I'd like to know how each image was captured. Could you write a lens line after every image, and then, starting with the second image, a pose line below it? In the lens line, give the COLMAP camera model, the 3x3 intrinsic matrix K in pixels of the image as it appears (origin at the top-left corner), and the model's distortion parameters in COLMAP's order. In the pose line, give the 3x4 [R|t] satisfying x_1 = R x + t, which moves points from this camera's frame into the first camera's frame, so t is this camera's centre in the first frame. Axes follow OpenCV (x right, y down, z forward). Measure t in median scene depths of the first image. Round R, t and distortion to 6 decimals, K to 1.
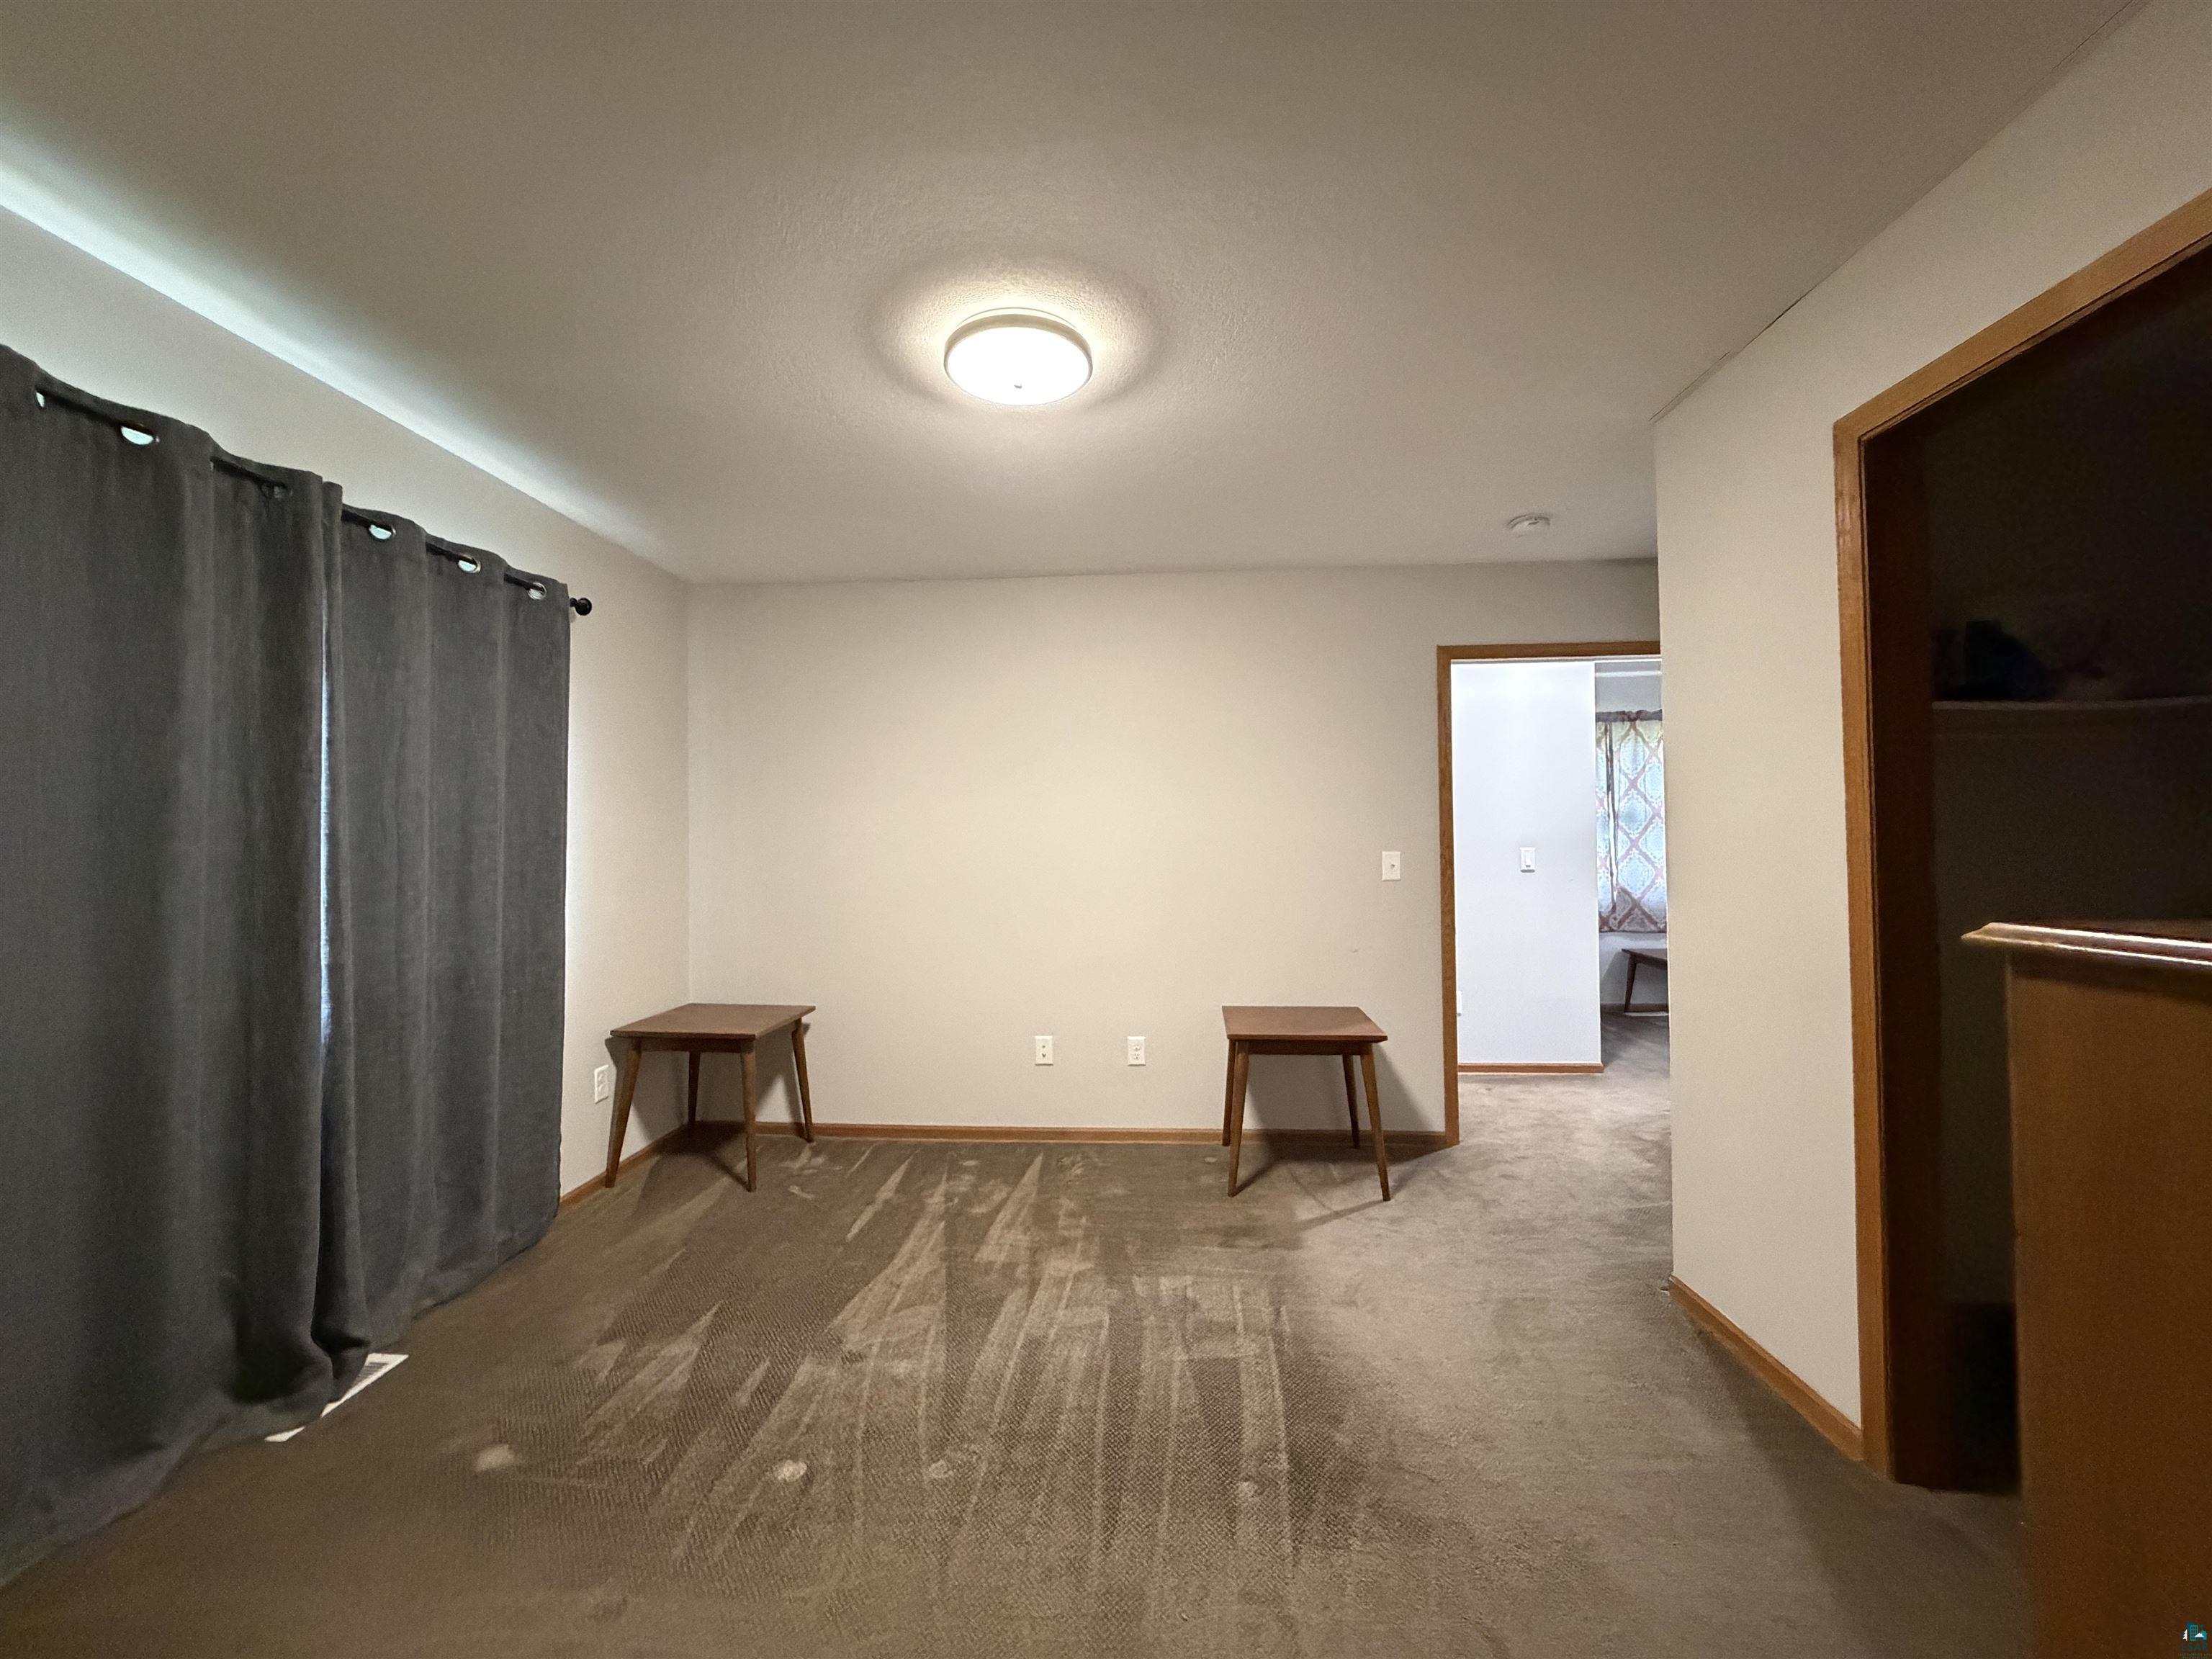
lens RADIAL K [[874.8, 0, 1103.7], [0, 874.8, 826.4], [0, 0, 1]] dist [-0.000487, 0.000121]
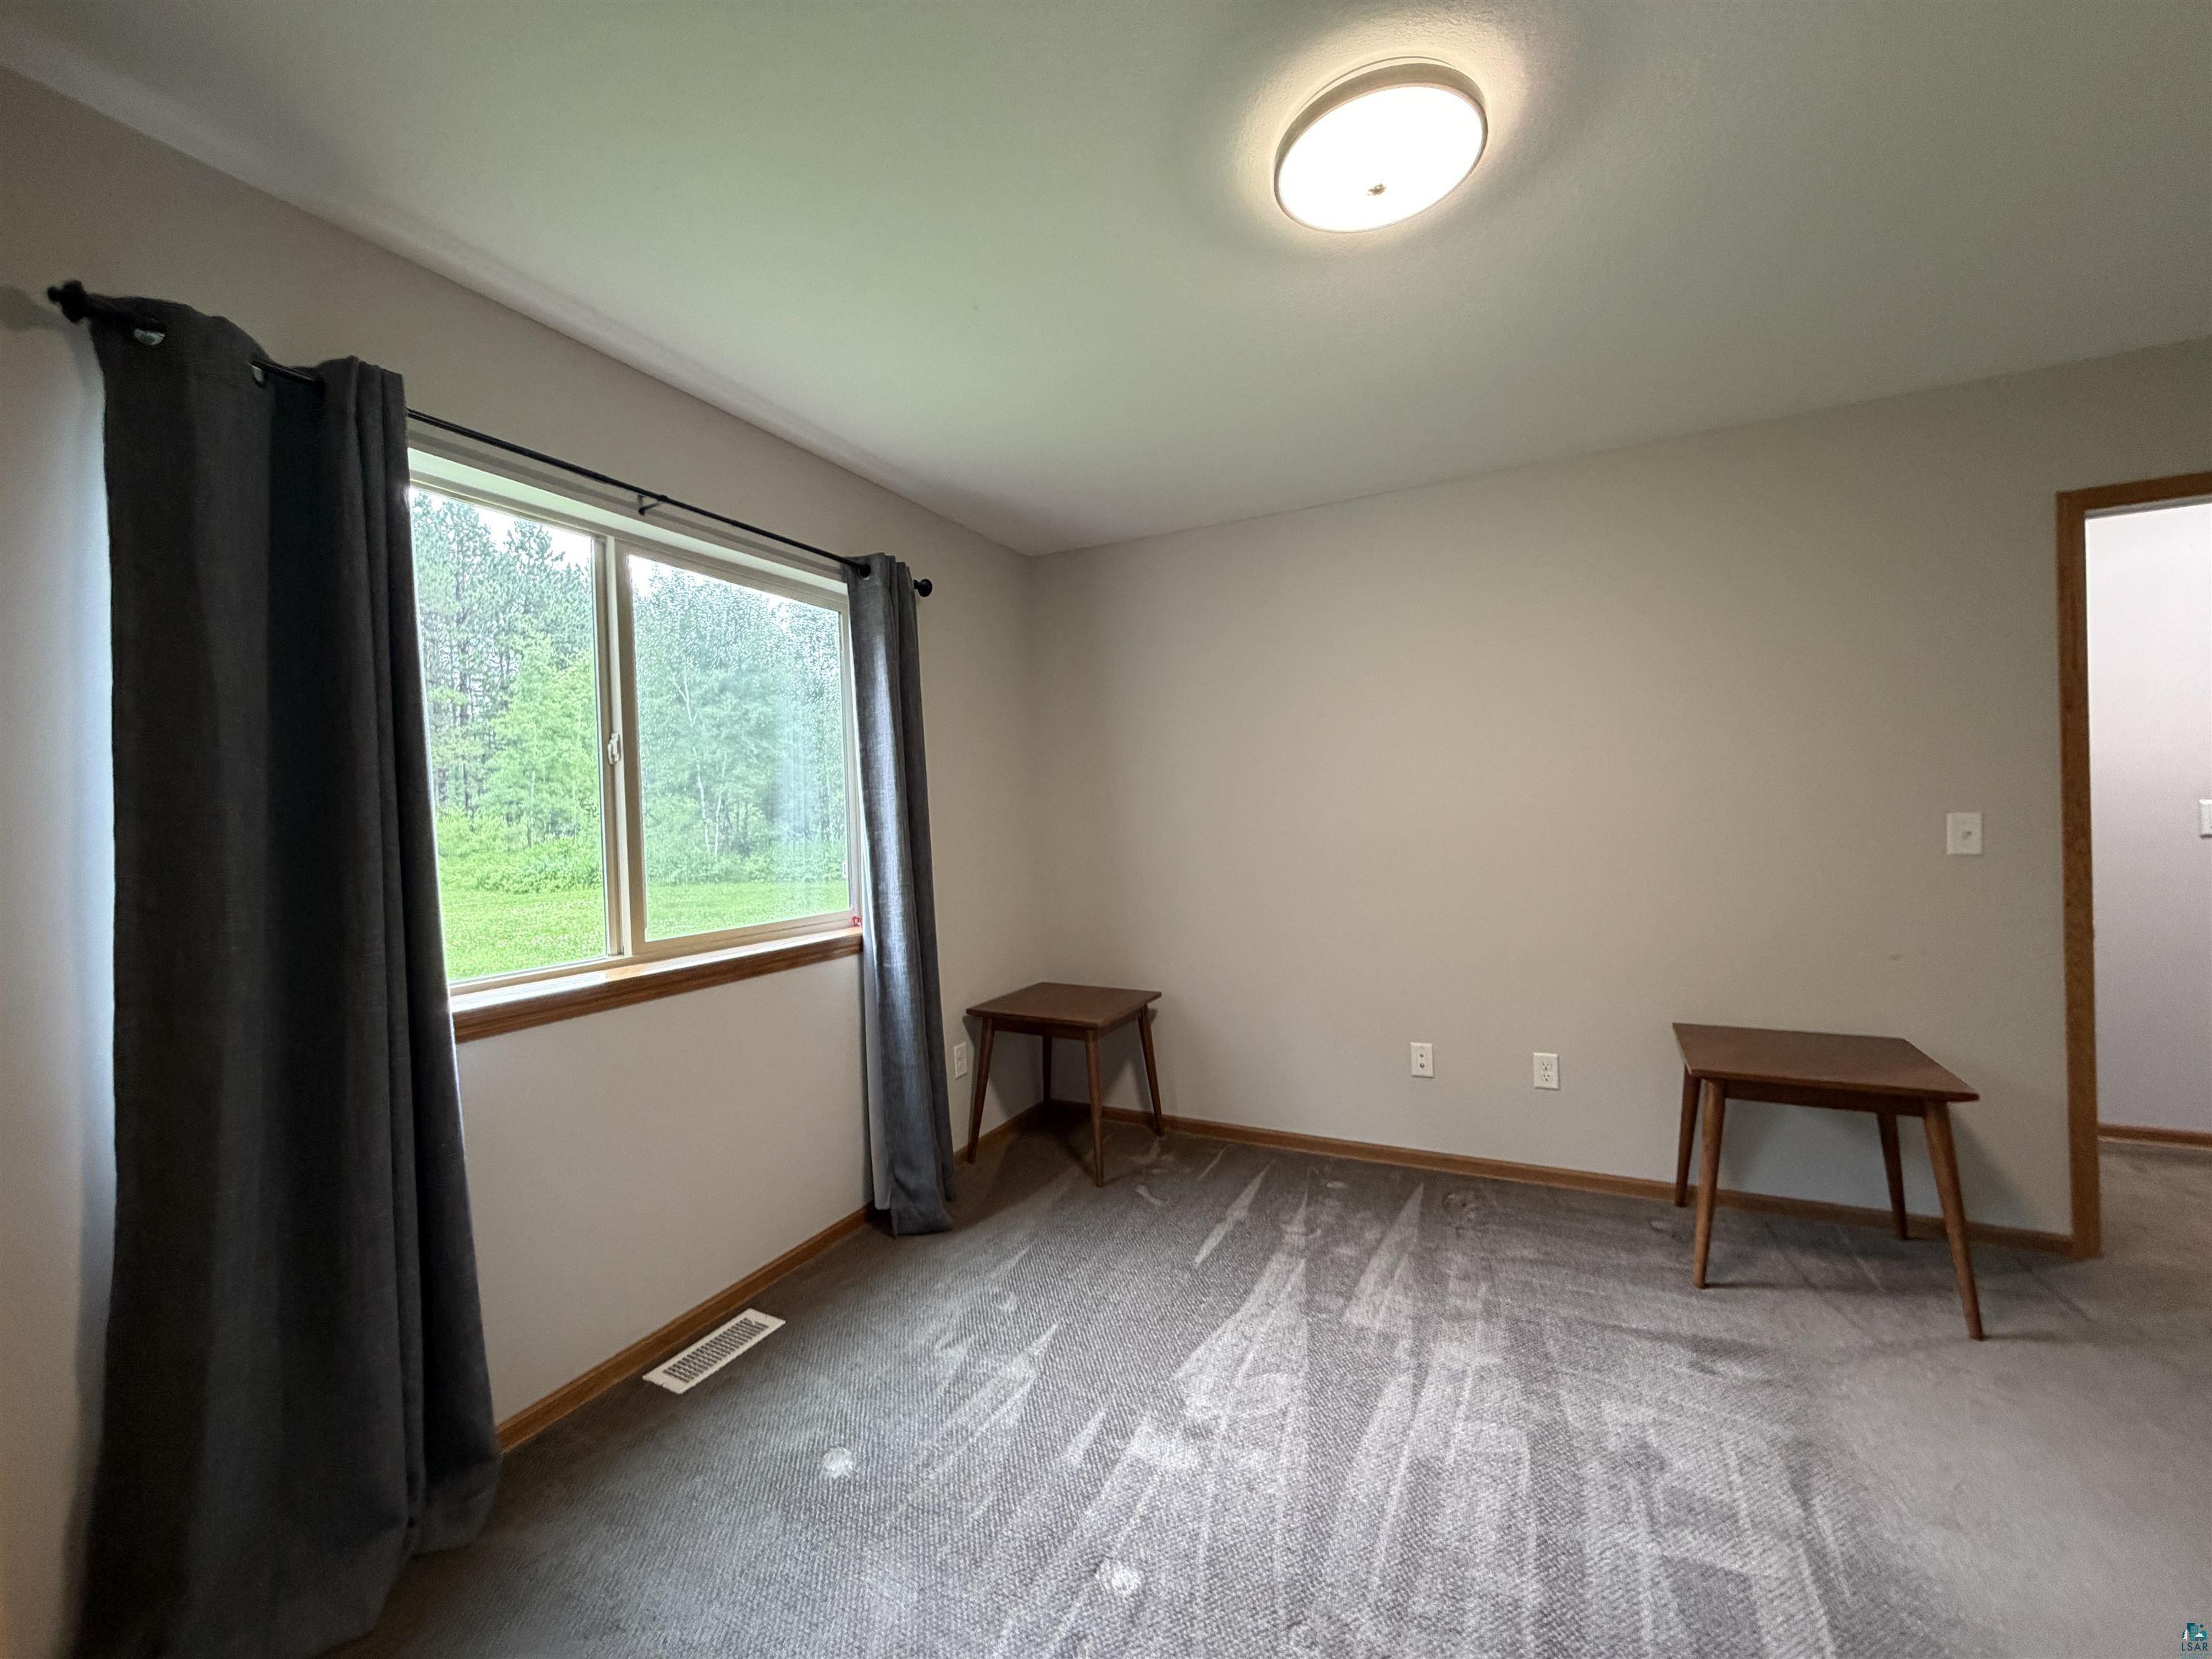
lens RADIAL K [[874.8, 0, 1096.7], [0, 874.8, 829.0], [0, 0, 1]] dist [-0.000487, 0.000121]
pose [[0.916874, -0.015459, -0.398878, -0.020898], [0.031422, 0.998944, 0.033514, -0.003272], [0.397939, -0.043261, 0.916391, 0.150365]]
